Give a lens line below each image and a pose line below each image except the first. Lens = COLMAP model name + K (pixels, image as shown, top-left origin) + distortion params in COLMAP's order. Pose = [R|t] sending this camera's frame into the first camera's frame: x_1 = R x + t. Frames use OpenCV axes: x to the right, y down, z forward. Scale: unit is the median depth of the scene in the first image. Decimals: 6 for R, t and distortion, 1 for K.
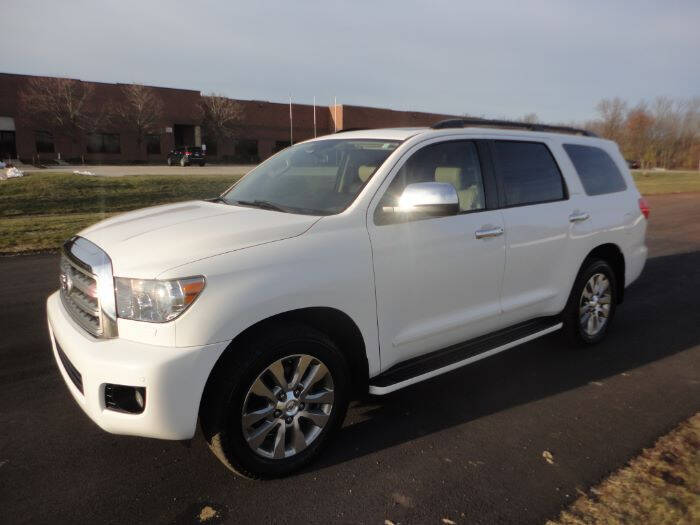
lens RADIAL K [[507.9, 0, 350.9], [0, 507.9, 257.2], [0, 0, 1]] dist [-0.018824, 0.010857]
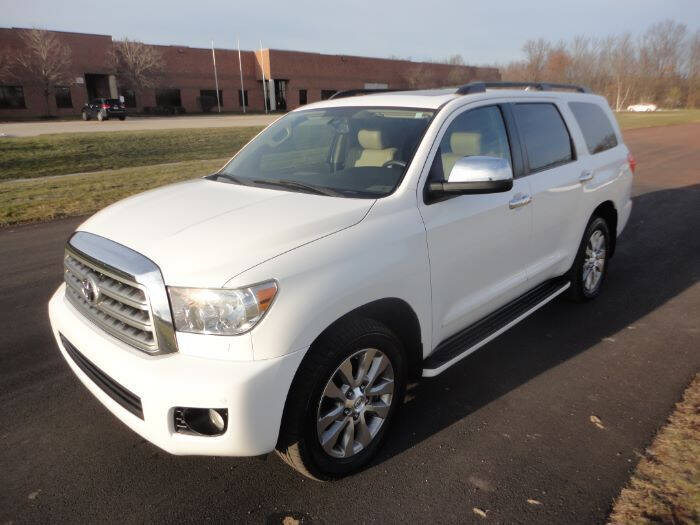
lens RADIAL K [[507.9, 0, 351.5], [0, 507.9, 260.1], [0, 0, 1]] dist [-0.018824, 0.010857]
pose [[0.989719, -0.064915, 0.127448, -0.171430], [0.051092, 0.992740, 0.108888, -0.056392], [-0.133591, -0.101257, 0.985850, 0.063249]]
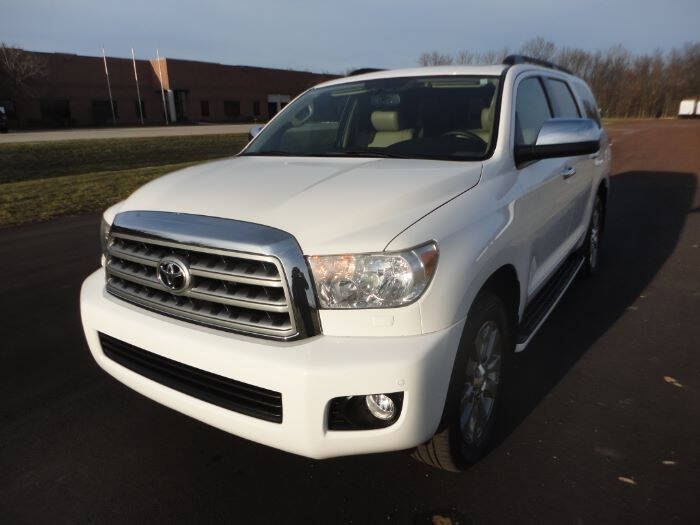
lens RADIAL K [[507.9, 0, 352.0], [0, 507.9, 257.9], [0, 0, 1]] dist [-0.018824, 0.010857]
pose [[0.944005, -0.117703, 0.308221, -0.418194], [0.092284, 0.991110, 0.095838, -0.015502], [-0.316761, -0.062028, 0.946475, 0.186418]]
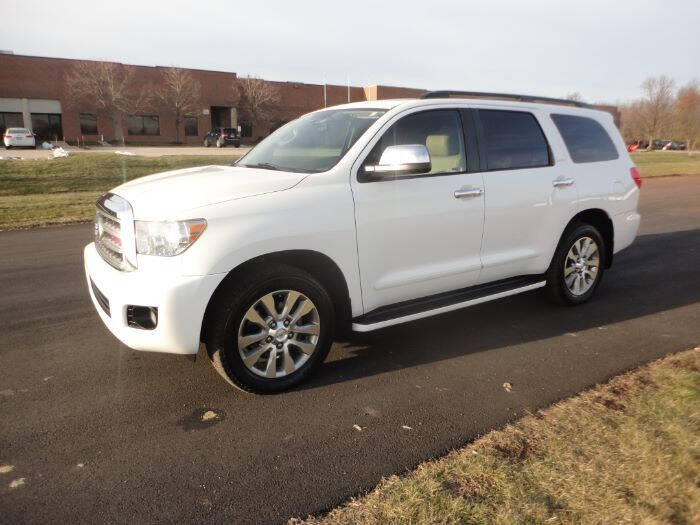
lens RADIAL K [[507.9, 0, 351.4], [0, 507.9, 257.9], [0, 0, 1]] dist [-0.018824, 0.010857]
pose [[0.997604, 0.012062, -0.068123, 0.090028], [-0.009656, 0.999322, 0.035542, 0.053556], [0.068505, -0.034799, 0.997044, -0.118827]]
